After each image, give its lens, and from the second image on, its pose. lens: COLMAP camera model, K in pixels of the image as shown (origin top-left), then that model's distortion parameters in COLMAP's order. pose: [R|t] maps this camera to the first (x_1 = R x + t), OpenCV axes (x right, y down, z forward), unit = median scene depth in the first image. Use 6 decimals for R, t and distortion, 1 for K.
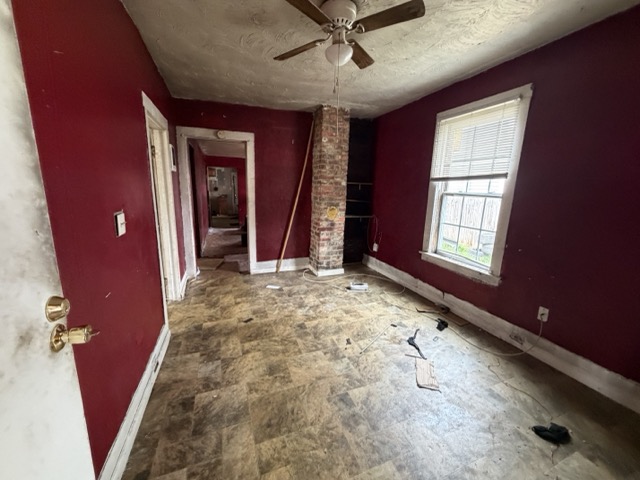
lens RADIAL K [[252.8, 0, 320.0], [0, 252.8, 240.0], [0, 0, 1]] dist [0.002062, 0.000156]
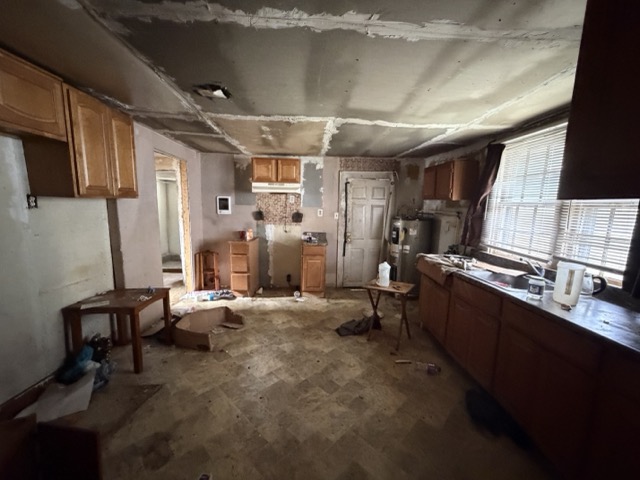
lens RADIAL K [[252.8, 0, 320.0], [0, 252.8, 240.0], [0, 0, 1]] dist [0.002062, 0.000156]
pose [[0.941470, 0.045744, -0.333978, -0.263451], [-0.071784, 0.995231, -0.066043, -0.149423], [0.329364, 0.086151, 0.940264, 0.683901]]
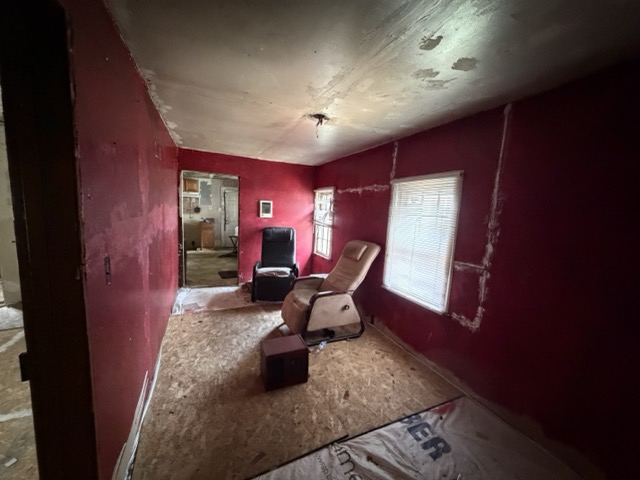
lens RADIAL K [[252.8, 0, 320.0], [0, 252.8, 240.0], [0, 0, 1]] dist [0.002062, 0.000156]
pose [[0.997770, 0.016948, 0.064553, -0.130126], [-0.011967, 0.996976, -0.076784, -0.074902], [-0.065659, 0.075840, 0.994956, 0.320475]]
